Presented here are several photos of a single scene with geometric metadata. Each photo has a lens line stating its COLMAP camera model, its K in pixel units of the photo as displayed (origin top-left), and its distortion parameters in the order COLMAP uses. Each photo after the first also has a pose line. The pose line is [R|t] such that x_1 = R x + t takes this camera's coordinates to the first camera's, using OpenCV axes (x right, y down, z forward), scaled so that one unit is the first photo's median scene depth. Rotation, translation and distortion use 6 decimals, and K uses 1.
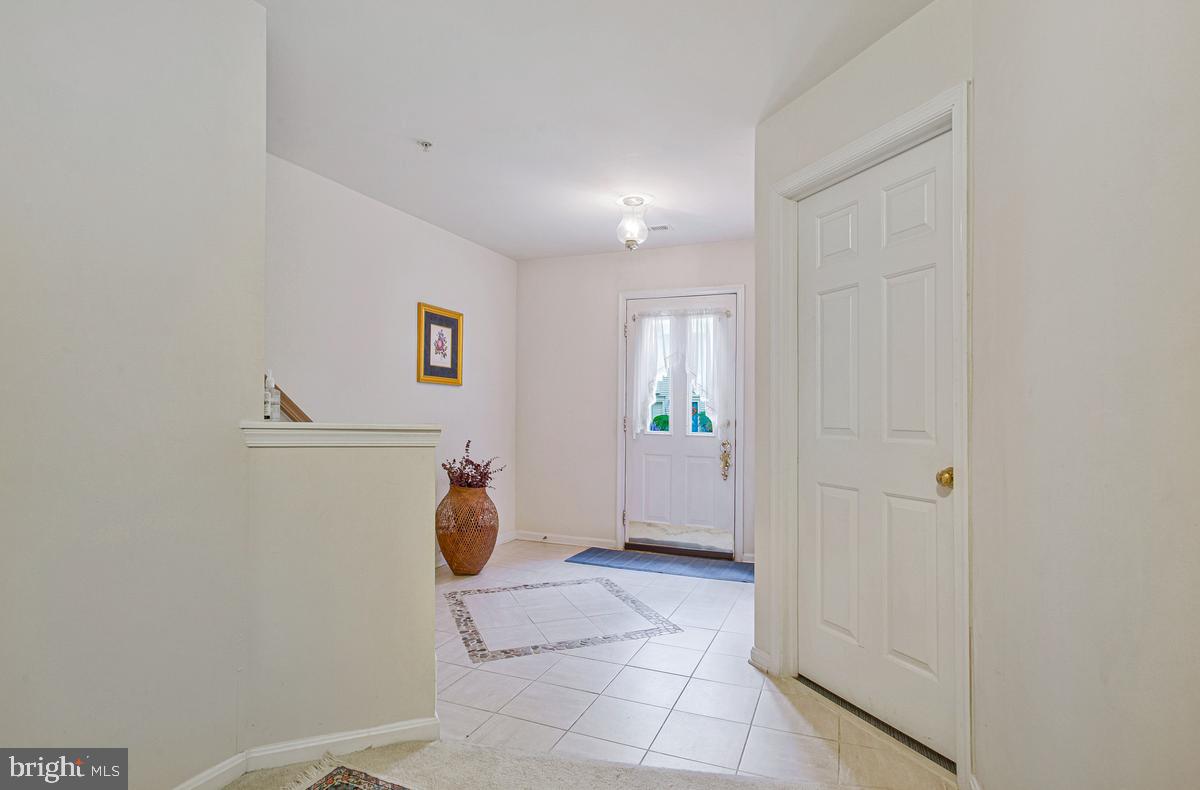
lens RADIAL K [[588.0, 0, 600.0], [0, 588.0, 395.0], [0, 0, 1]] dist [-0.000059, -0.000007]
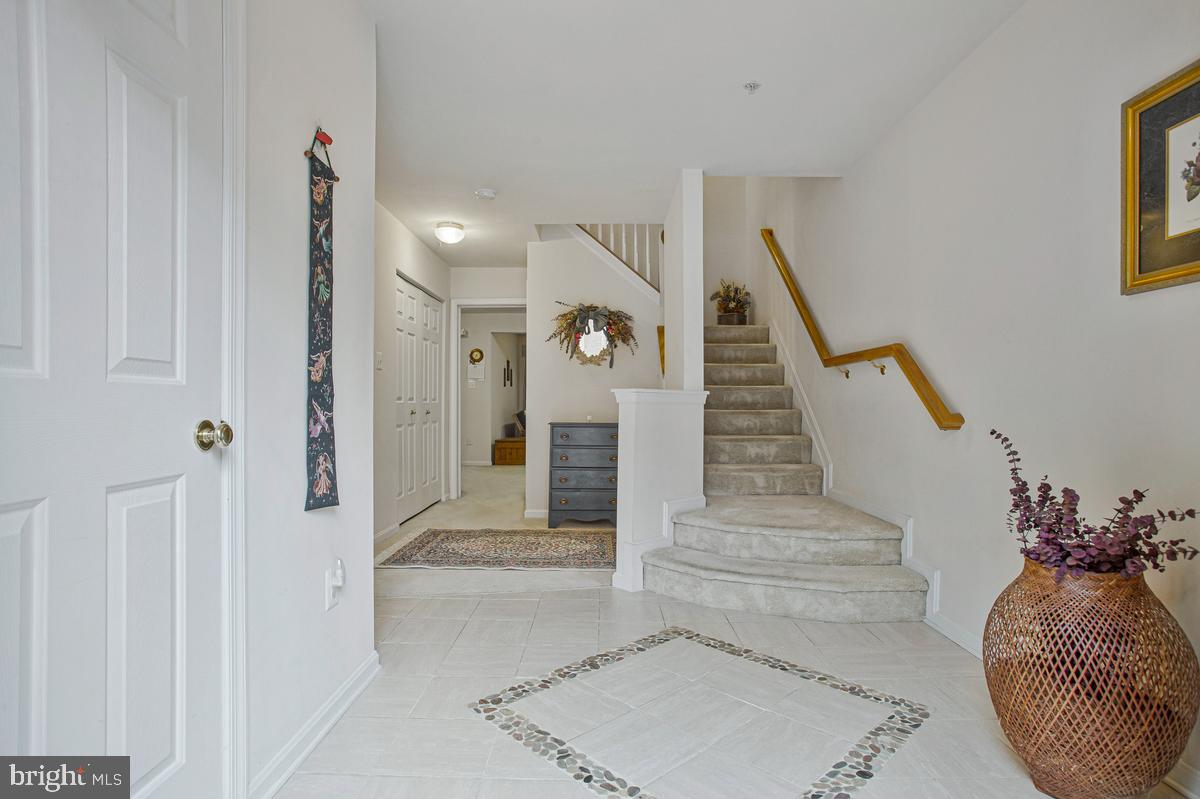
lens RADIAL K [[604.3, 0, 600.0], [0, 604.3, 399.5], [0, 0, 1]] dist [-0.027110, 0.000365]
pose [[-0.918384, -0.007376, -0.395622, 0.245819], [0.005121, 0.999521, -0.030524, 0.079981], [0.395658, -0.030059, -0.917906, 1.509658]]
